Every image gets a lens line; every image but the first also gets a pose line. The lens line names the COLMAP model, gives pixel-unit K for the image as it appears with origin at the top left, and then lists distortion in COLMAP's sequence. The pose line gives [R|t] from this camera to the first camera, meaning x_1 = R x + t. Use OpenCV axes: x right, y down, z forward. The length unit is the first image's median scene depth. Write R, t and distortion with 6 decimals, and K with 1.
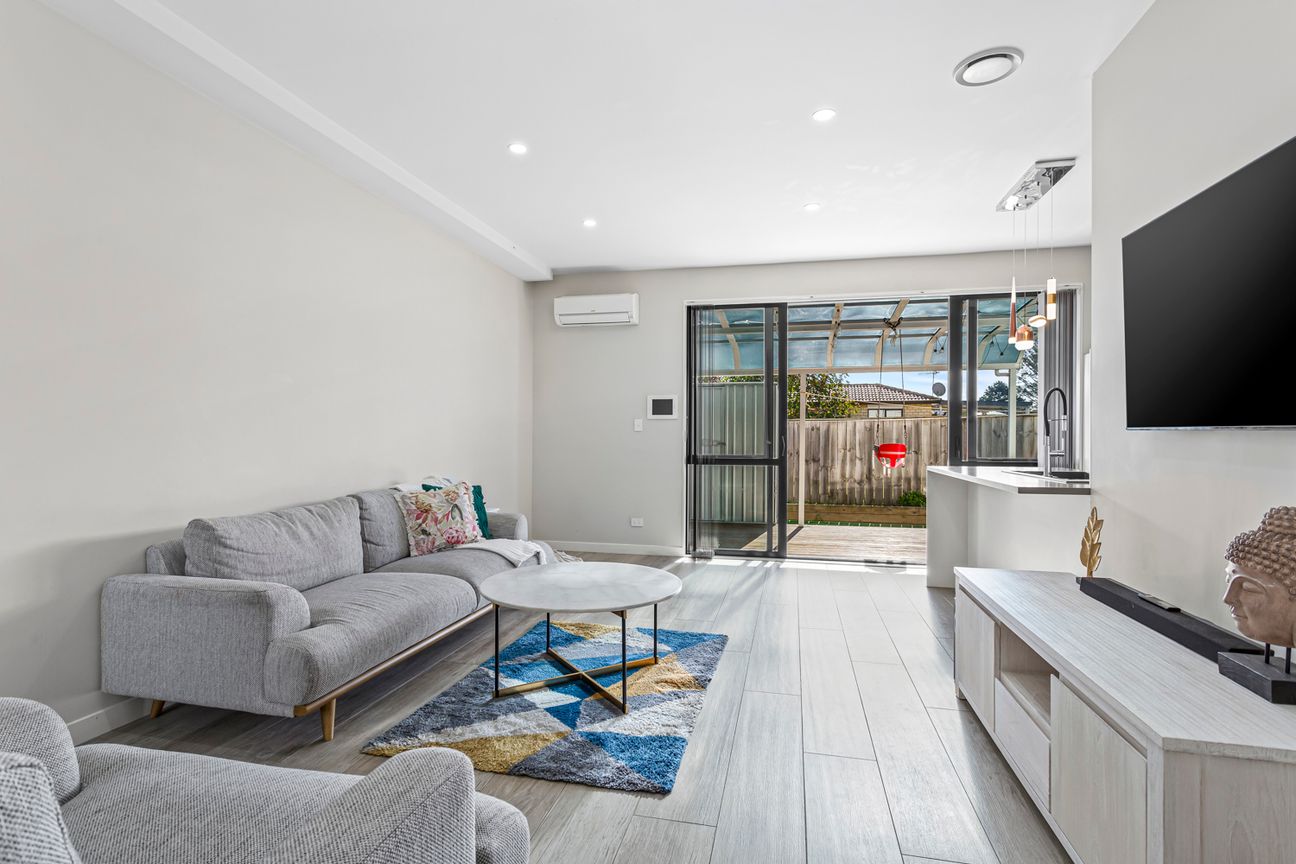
lens RADIAL K [[622.5, 0, 648.5], [0, 622.5, 434.7], [0, 0, 1]] dist [0.000551, 0.000128]
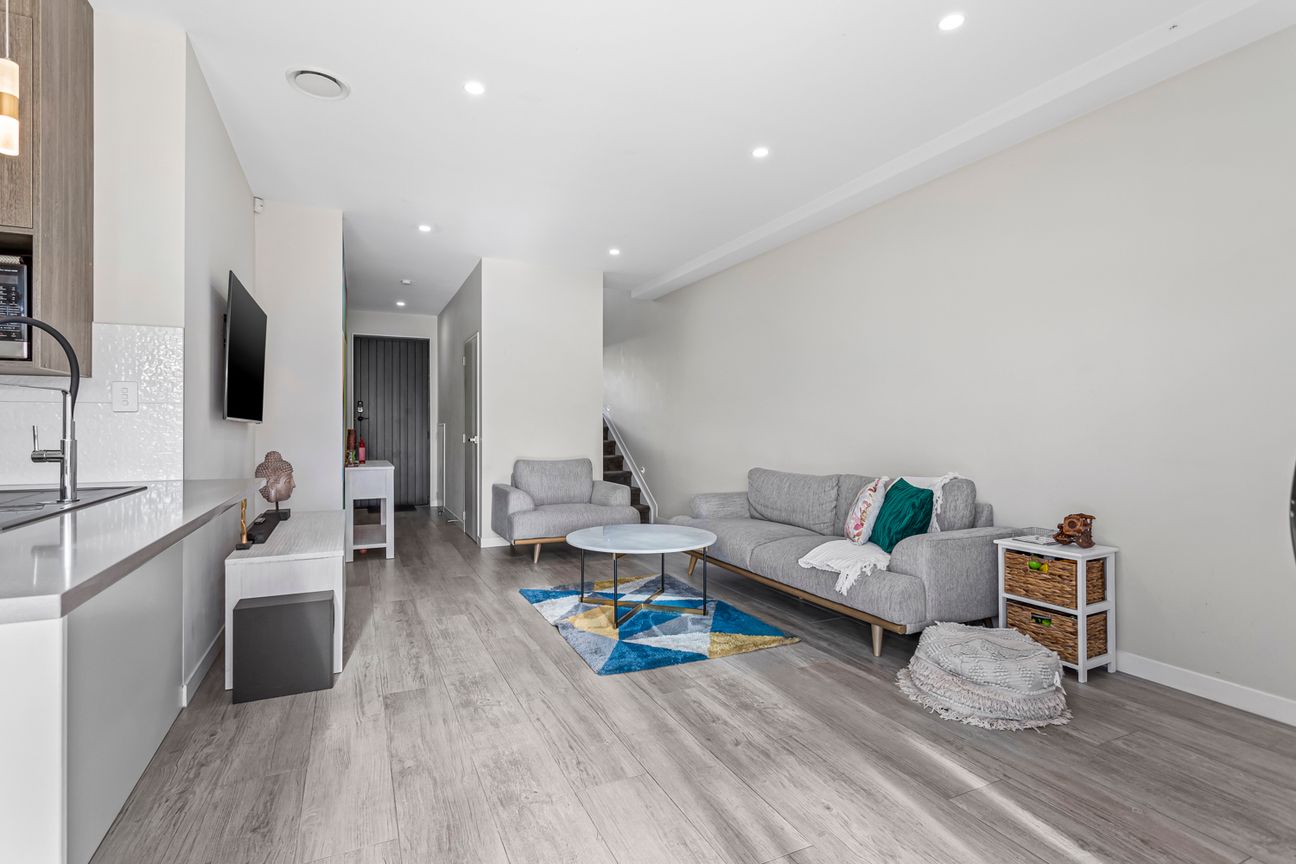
lens RADIAL K [[622.5, 0, 644.6], [0, 622.5, 427.5], [0, 0, 1]] dist [0.000551, 0.000128]
pose [[-0.784477, -0.004738, -0.620139, 0.639045], [-0.004976, 0.999987, -0.001345, 0.007467], [0.620137, 0.002030, -0.784491, 1.831093]]
